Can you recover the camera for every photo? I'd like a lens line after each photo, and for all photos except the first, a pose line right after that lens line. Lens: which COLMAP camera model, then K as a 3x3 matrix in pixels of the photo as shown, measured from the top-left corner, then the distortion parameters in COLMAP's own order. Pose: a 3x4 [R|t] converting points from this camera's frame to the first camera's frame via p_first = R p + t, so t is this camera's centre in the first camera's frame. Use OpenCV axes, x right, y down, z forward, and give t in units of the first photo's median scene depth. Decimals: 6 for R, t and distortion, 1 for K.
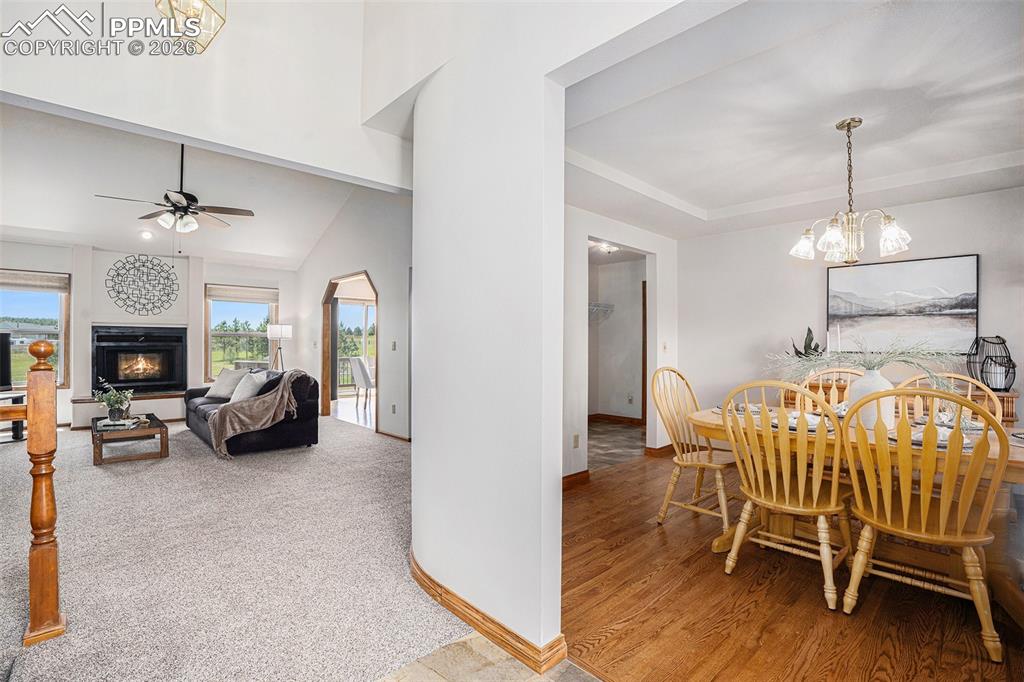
lens RADIAL K [[482.3, 0, 514.2], [0, 482.3, 342.5], [0, 0, 1]] dist [-0.005600, 0.001264]
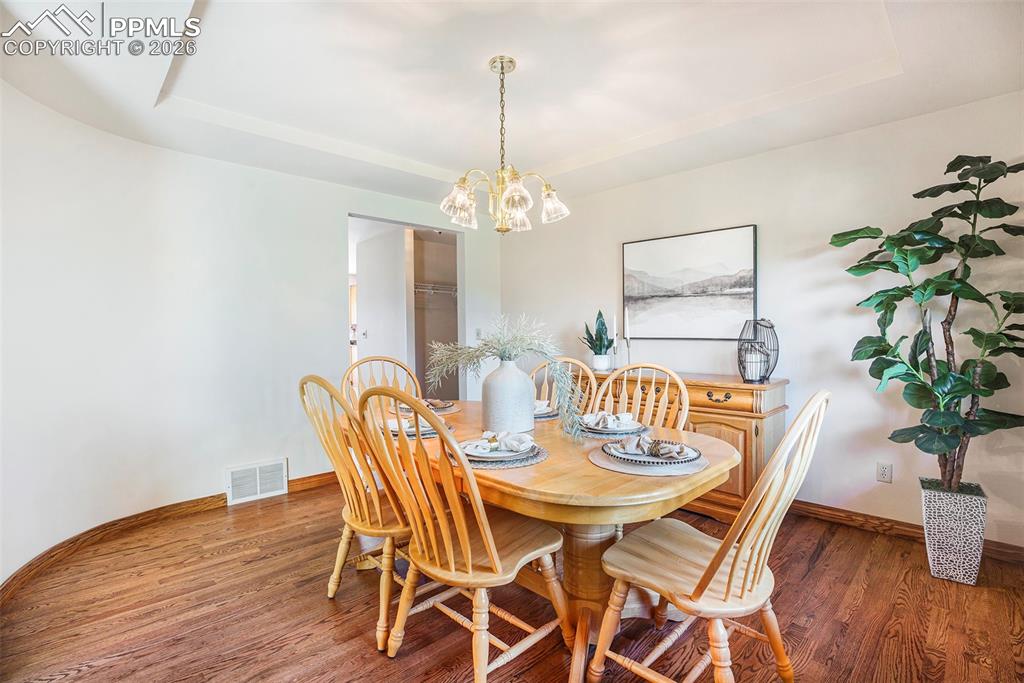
lens RADIAL K [[469.5, 0, 511.9], [0, 469.5, 341.8], [0, 0, 1]] dist [-0.034433, 0.000159]
pose [[0.999207, -0.006003, -0.039351, 0.539349], [0.006977, 0.999672, 0.024650, 0.004289], [0.039190, -0.024905, 0.998921, 0.135129]]
